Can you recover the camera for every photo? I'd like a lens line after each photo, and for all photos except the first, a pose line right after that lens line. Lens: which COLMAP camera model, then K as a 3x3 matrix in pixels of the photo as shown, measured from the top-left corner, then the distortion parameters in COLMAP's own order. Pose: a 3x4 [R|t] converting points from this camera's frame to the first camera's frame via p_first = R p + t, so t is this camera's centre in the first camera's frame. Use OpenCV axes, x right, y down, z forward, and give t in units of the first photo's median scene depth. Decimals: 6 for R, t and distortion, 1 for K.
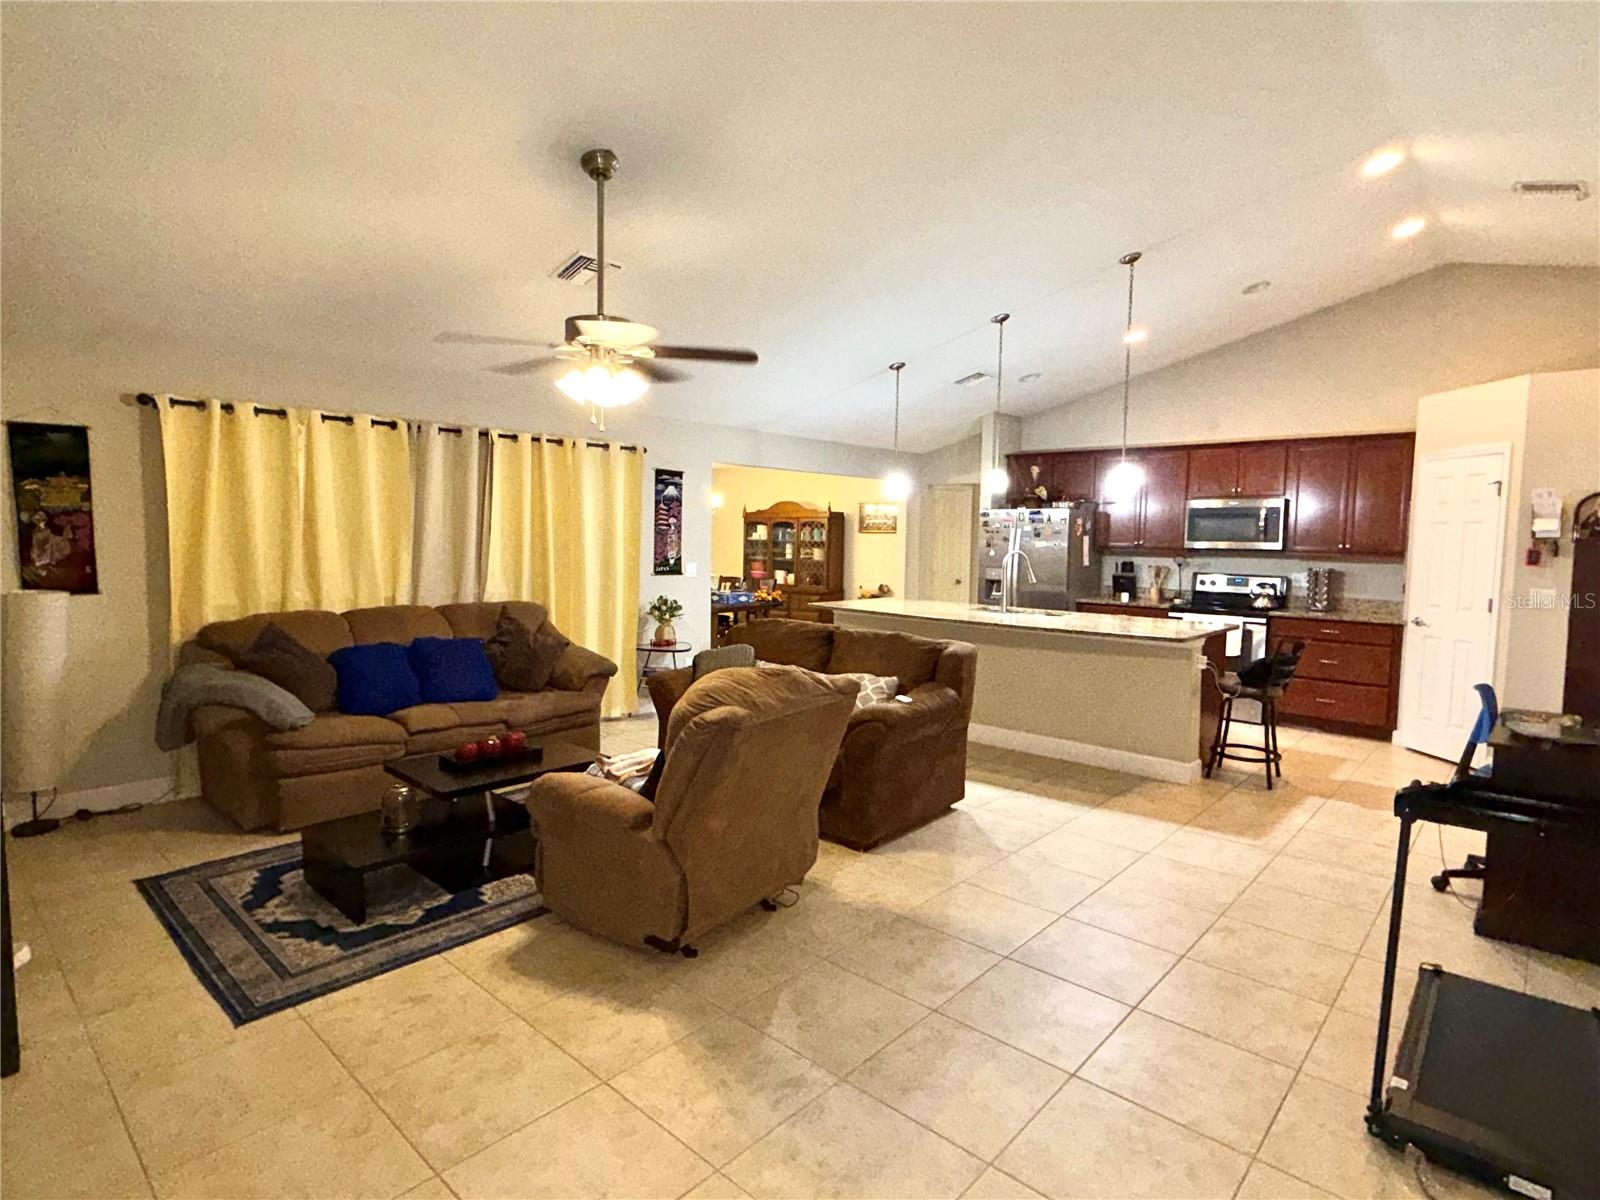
lens RADIAL K [[837.4, 0, 800.0], [0, 837.4, 600.0], [0, 0, 1]] dist [0.001006, 0.000855]
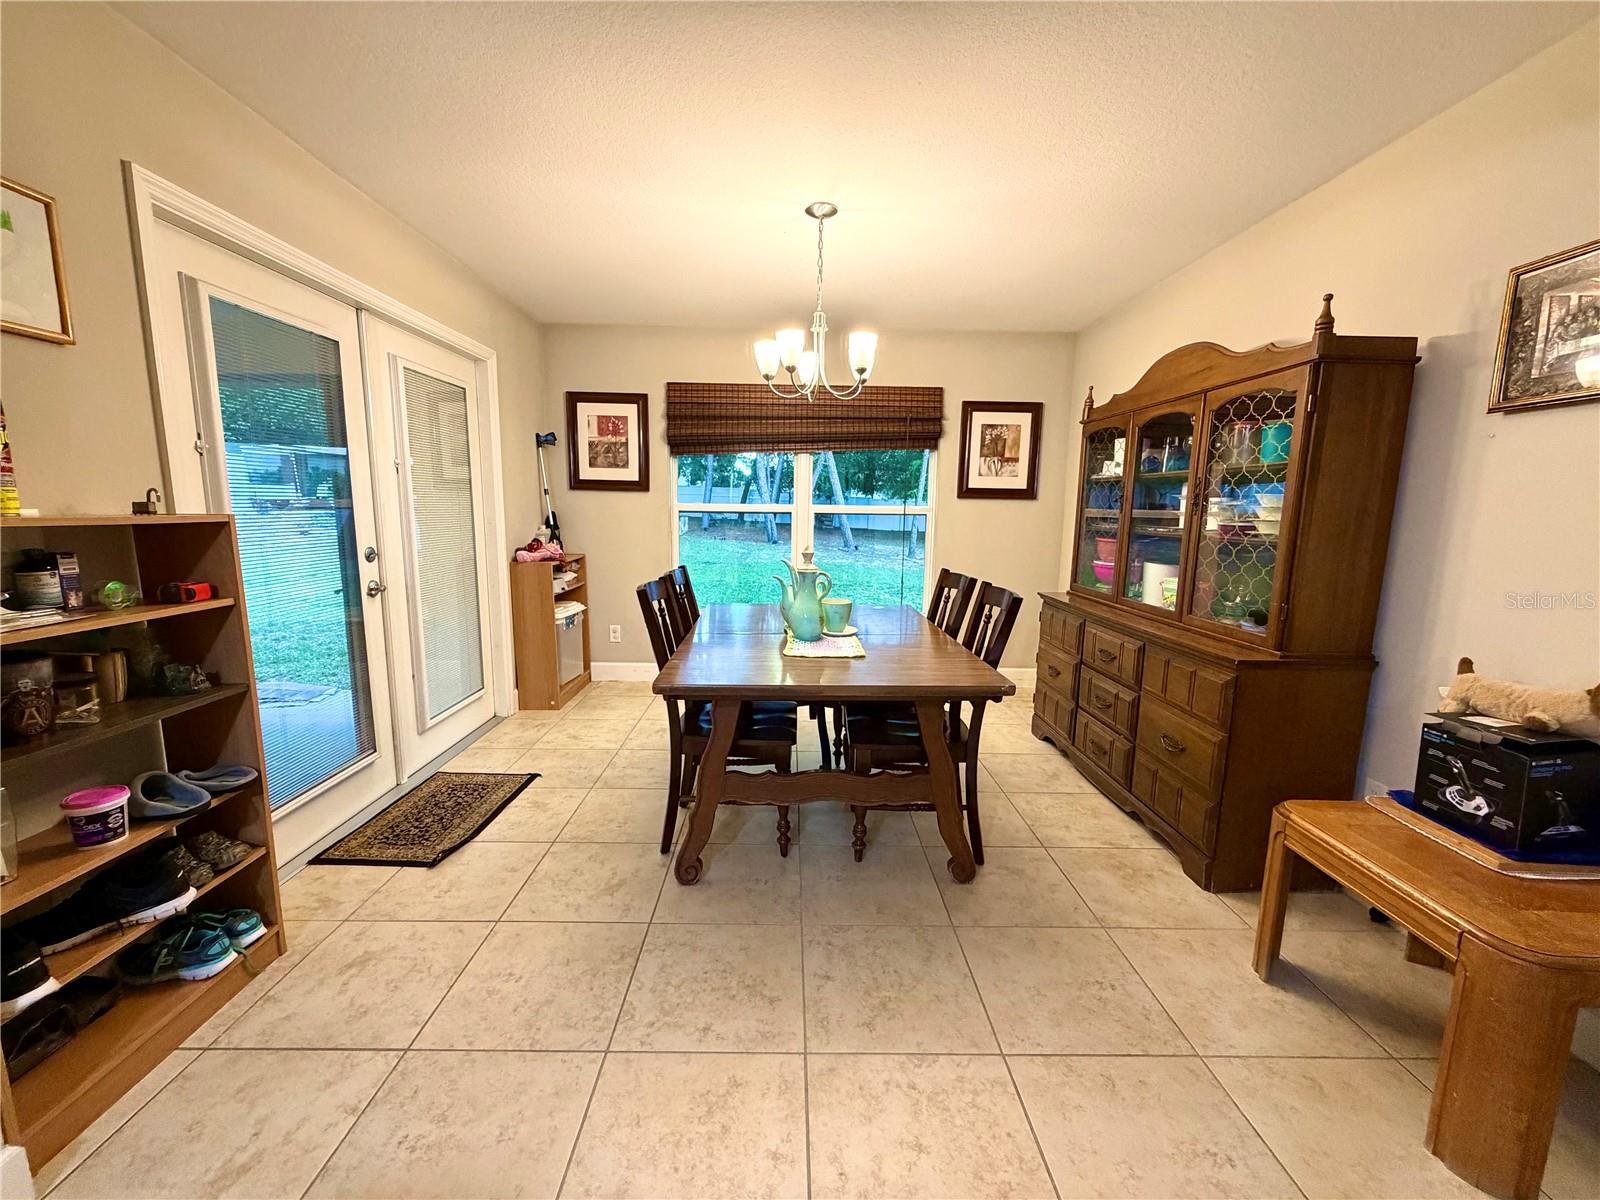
lens RADIAL K [[640.4, 0, 800.0], [0, 640.4, 600.0], [0, 0, 1]] dist [0.001805, 0.000400]
pose [[0.675571, 0.095877, -0.731035, 0.102914], [-0.049778, 0.995178, 0.084519, -0.049079], [0.735613, -0.020709, 0.677085, 1.008924]]
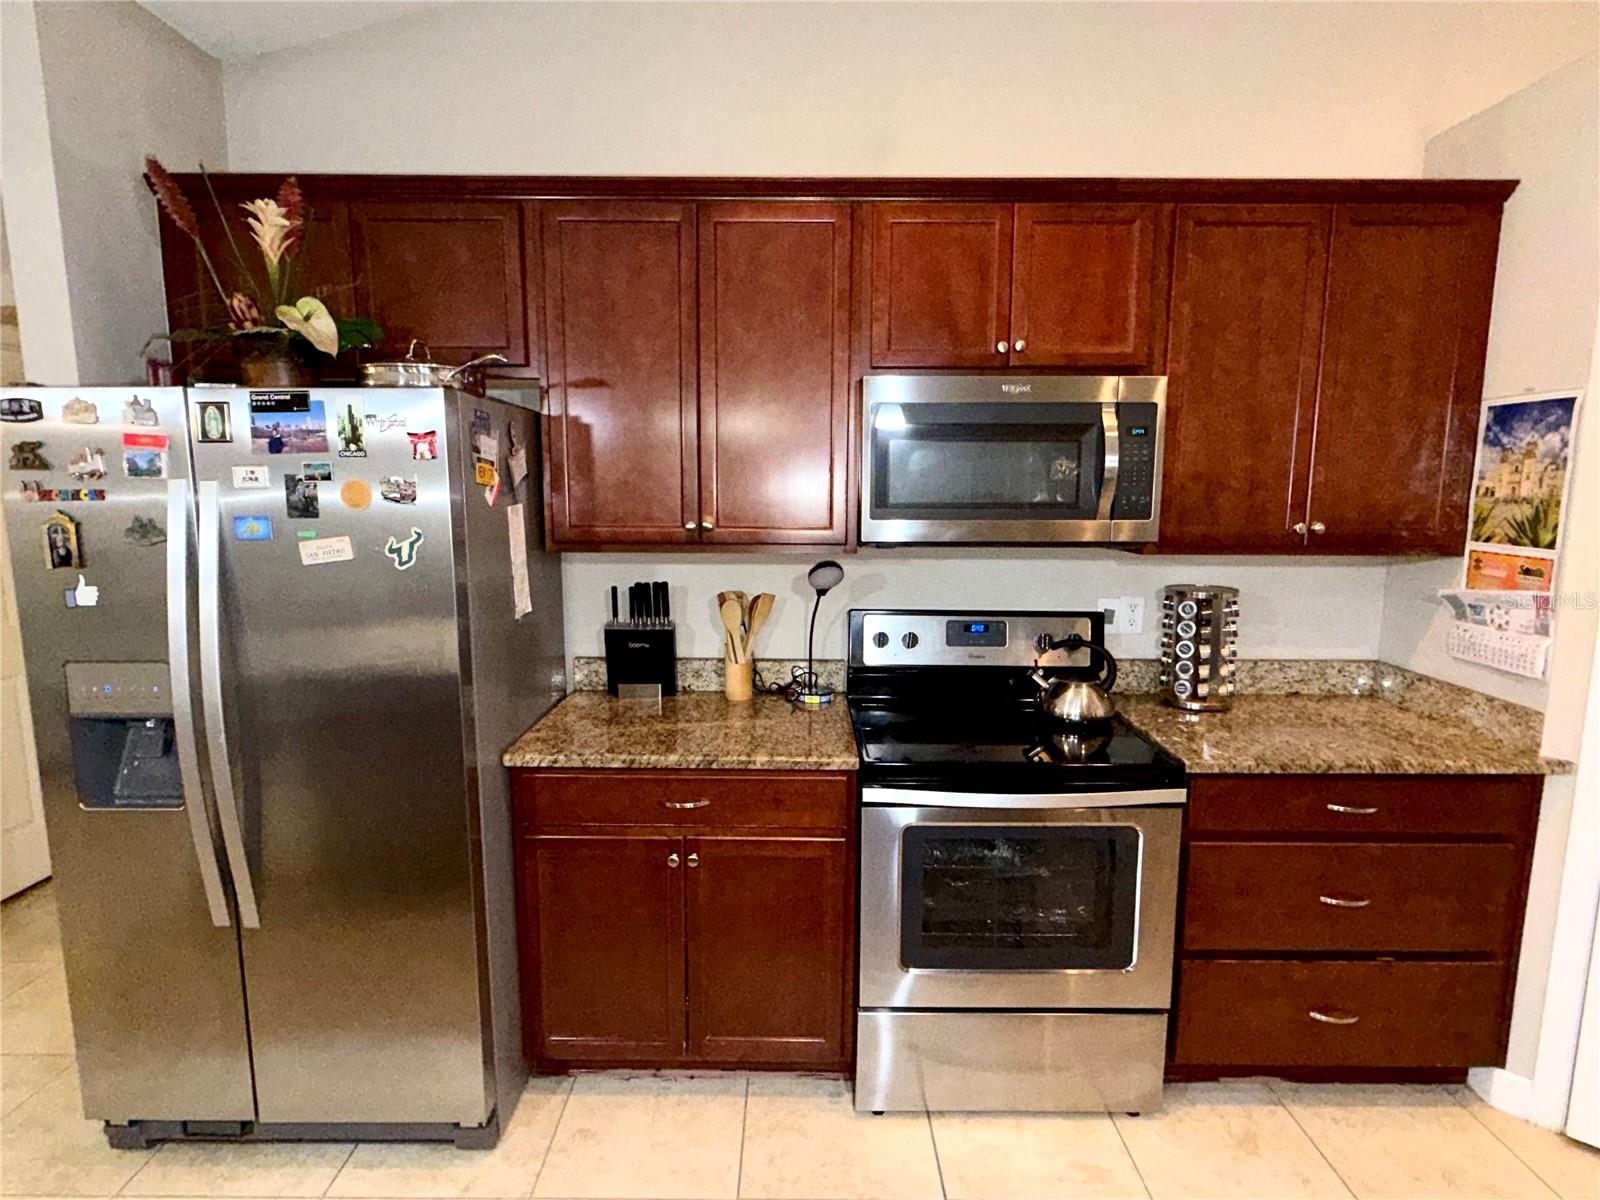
lens RADIAL K [[837.4, 0, 800.0], [0, 837.4, 600.0], [0, 0, 1]] dist [0.001006, 0.000855]
pose [[0.743281, -0.105743, 0.660570, 0.233395], [0.059315, 0.993957, 0.092370, -0.066576], [-0.666345, -0.029475, 0.745061, 0.752224]]
